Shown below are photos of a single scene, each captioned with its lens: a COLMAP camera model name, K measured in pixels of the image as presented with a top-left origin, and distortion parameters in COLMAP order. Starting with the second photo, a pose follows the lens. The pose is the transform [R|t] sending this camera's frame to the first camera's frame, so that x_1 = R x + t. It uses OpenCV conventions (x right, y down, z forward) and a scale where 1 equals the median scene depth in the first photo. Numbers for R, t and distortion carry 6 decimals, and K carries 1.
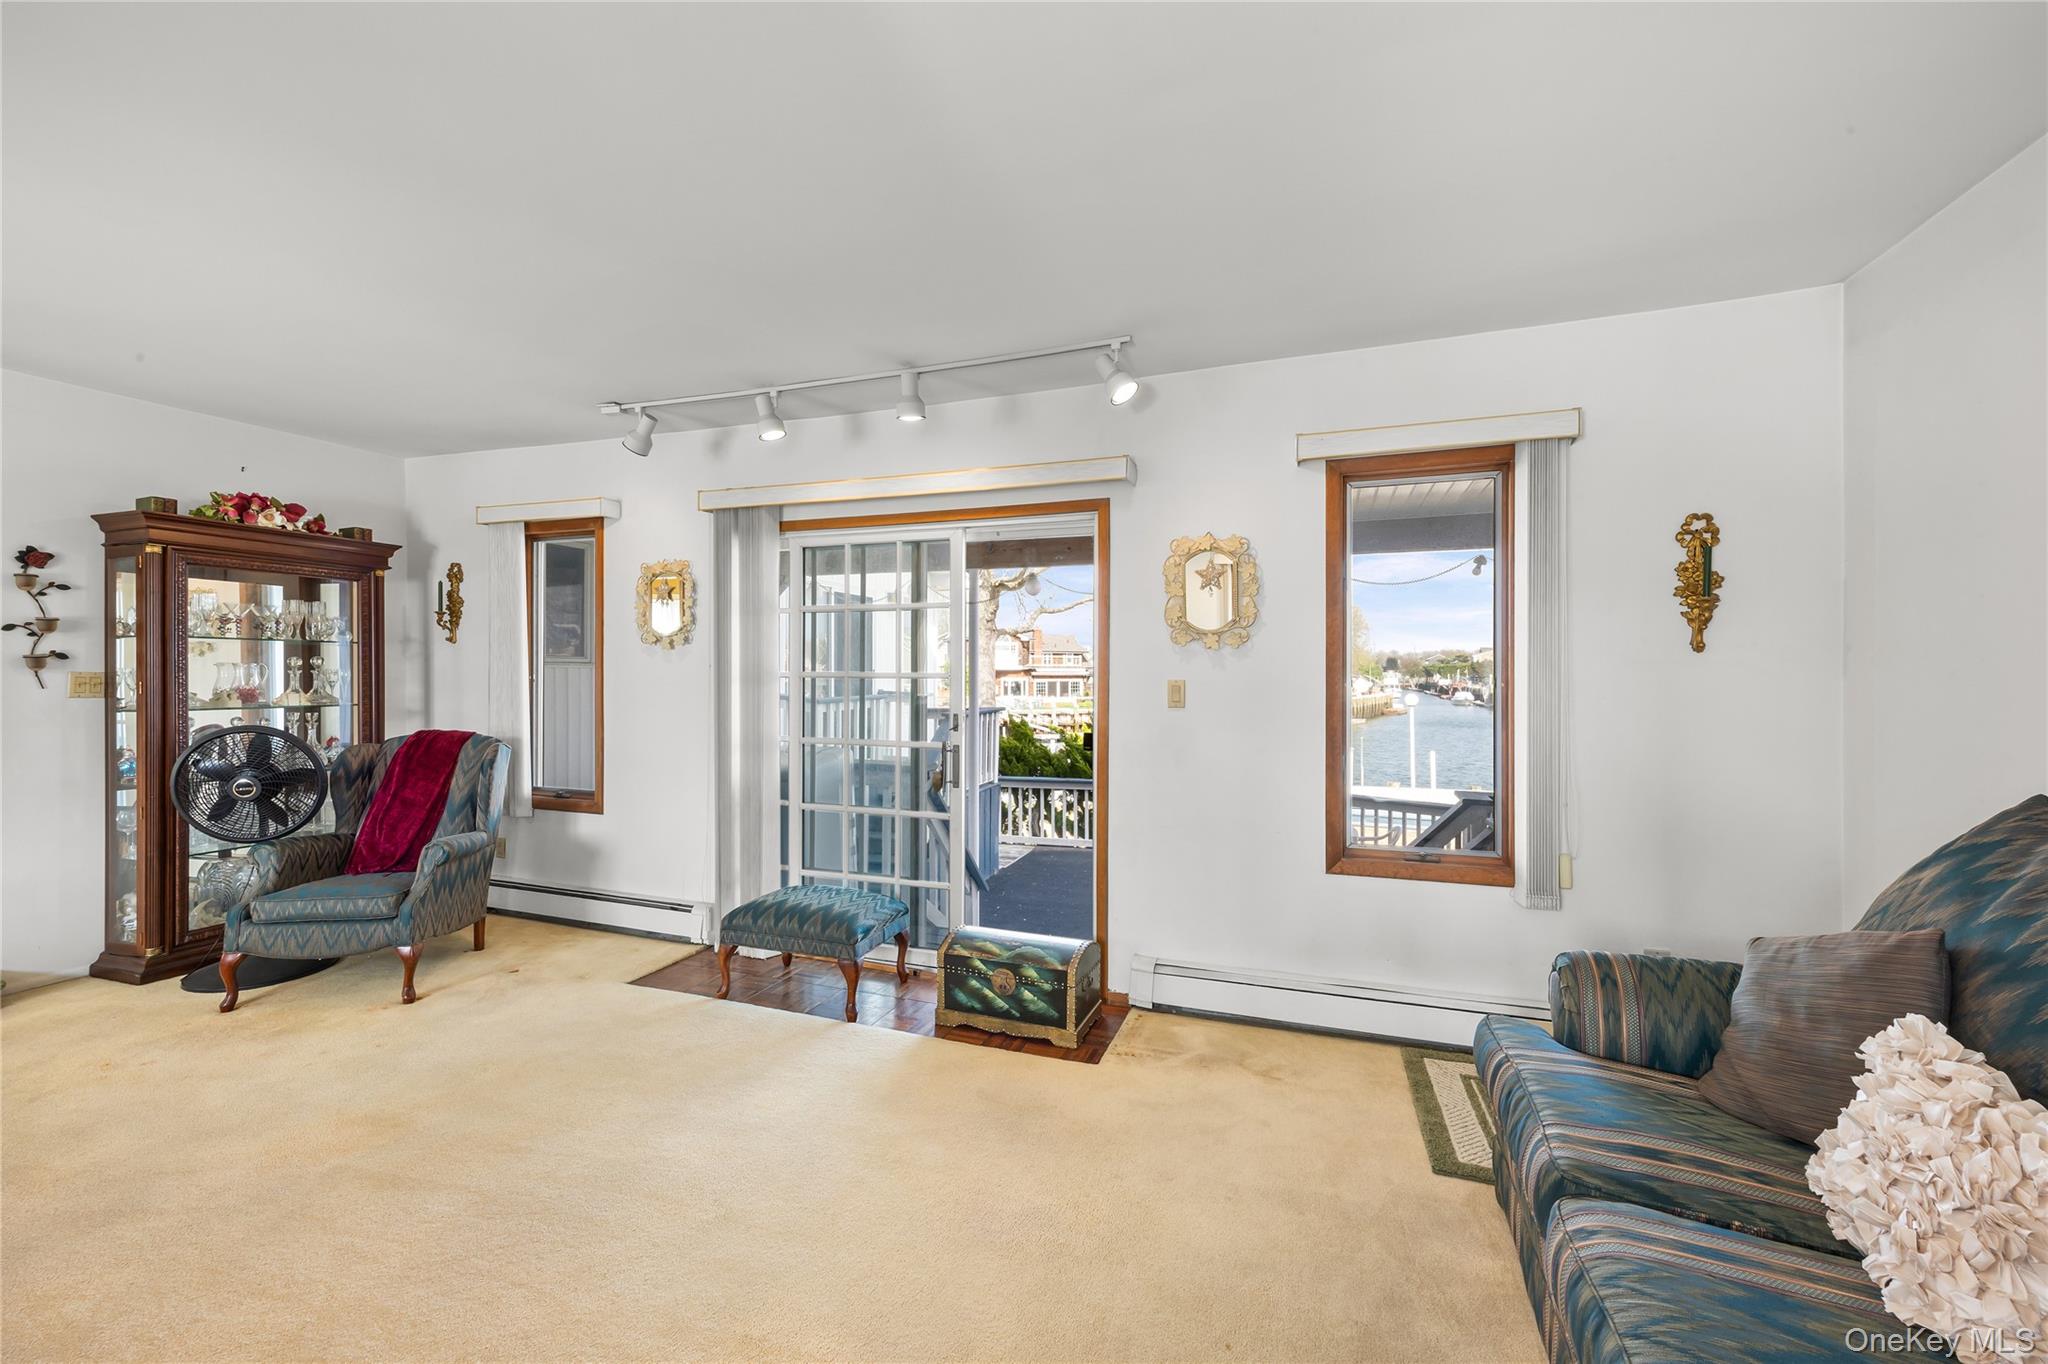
lens RADIAL K [[814.0, 0, 1014.9], [0, 814.0, 680.2], [0, 0, 1]] dist [-0.002005, -0.000015]
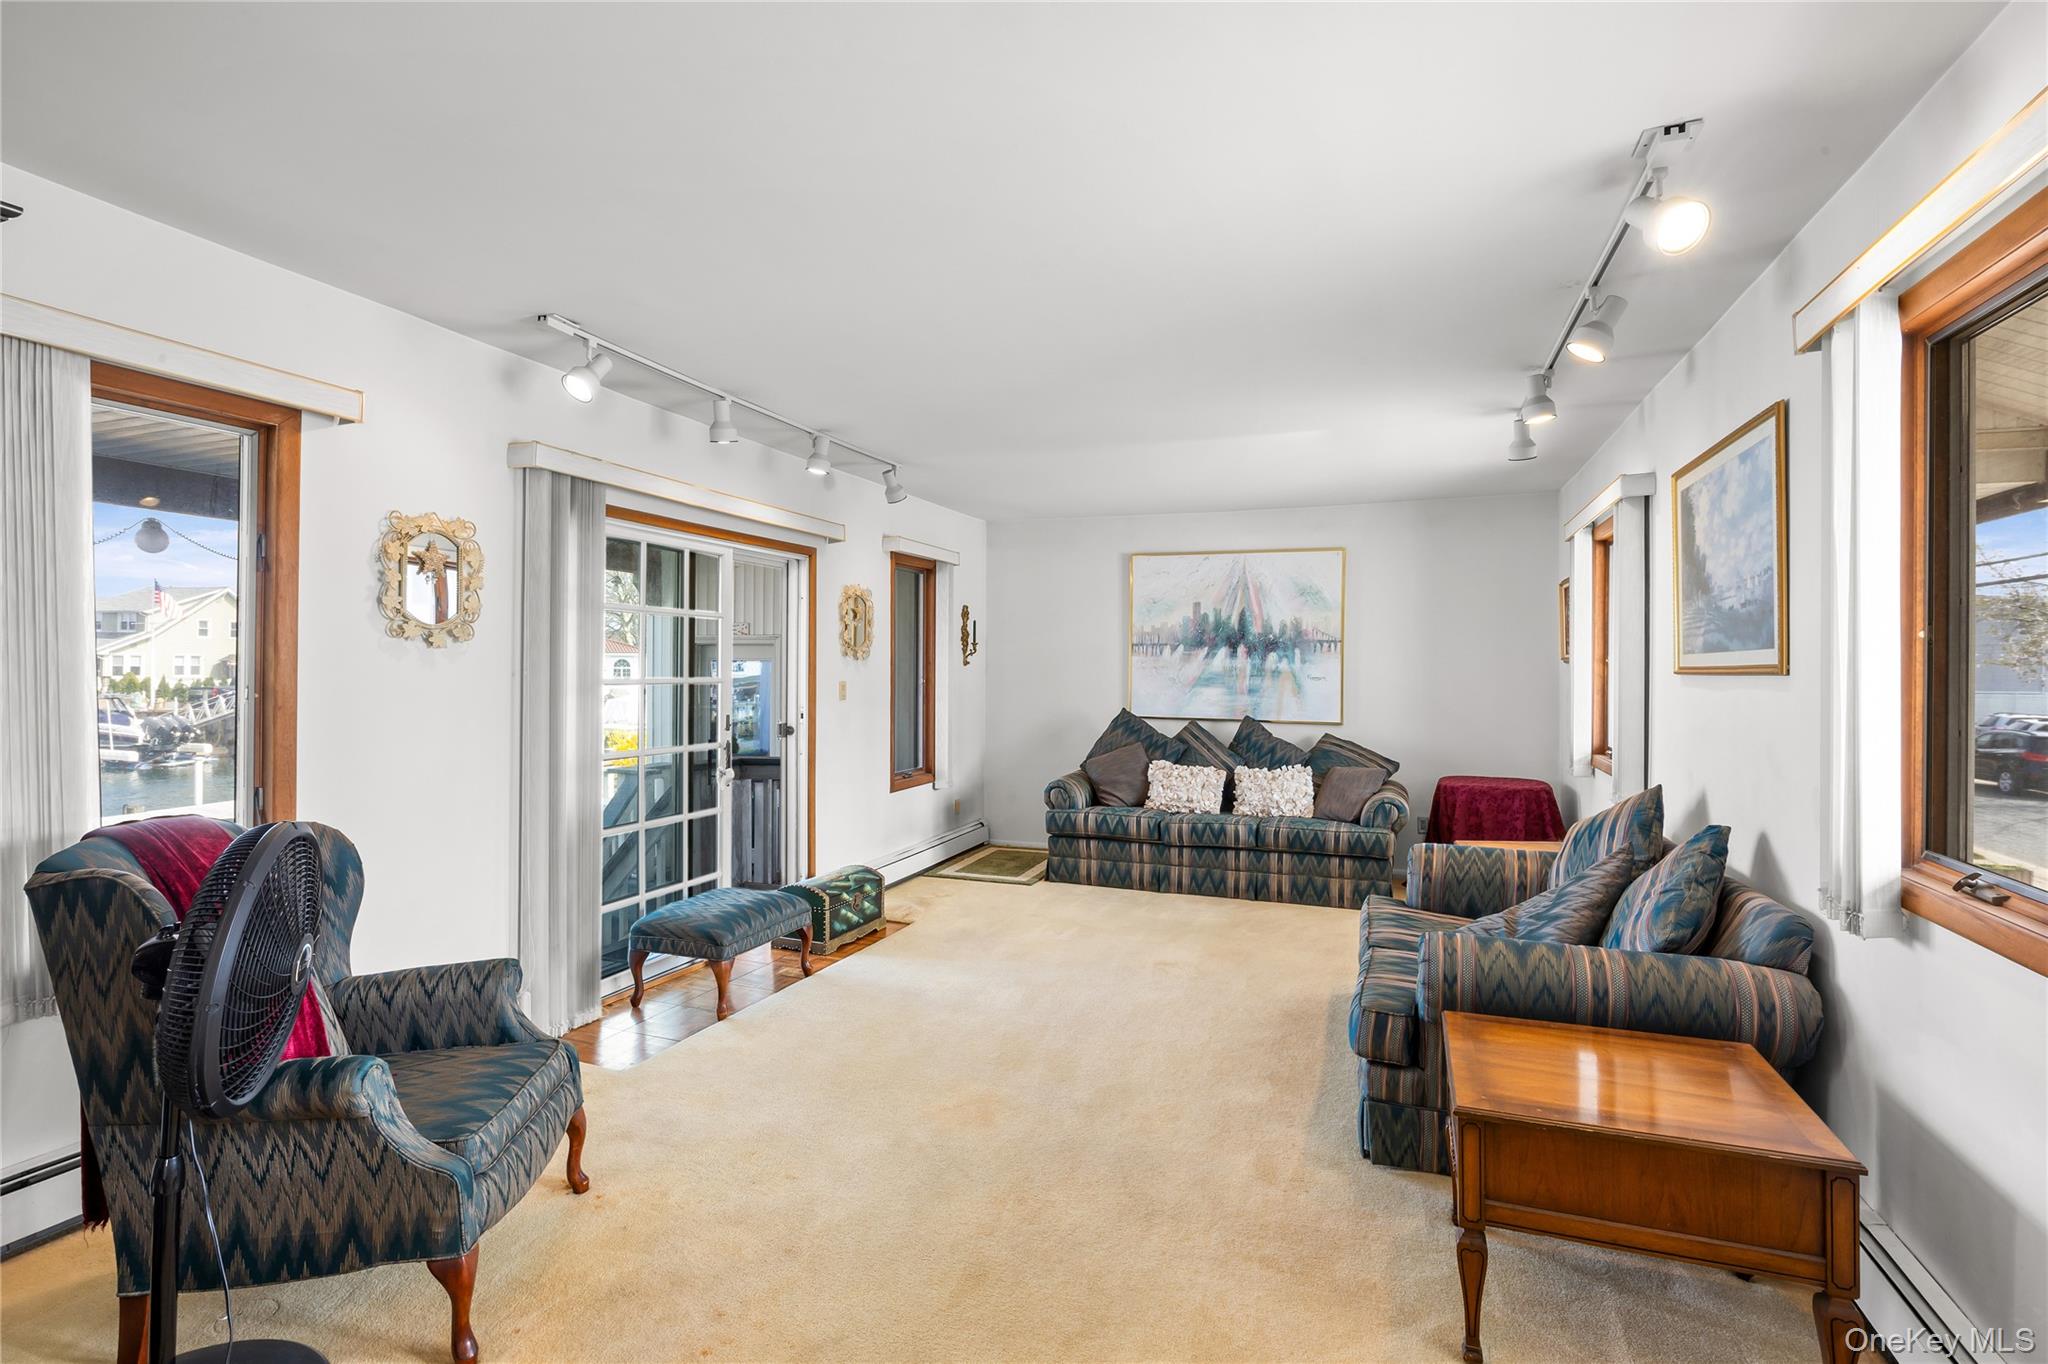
lens RADIAL K [[978.6, 0, 1022.2], [0, 978.6, 672.3], [0, 0, 1]] dist [0.000727, 0.000063]
pose [[0.024624, -0.006251, 0.999677, -1.409609], [0.006096, 0.999963, 0.006103, -0.022460], [-0.999678, 0.005944, 0.024662, 0.574116]]
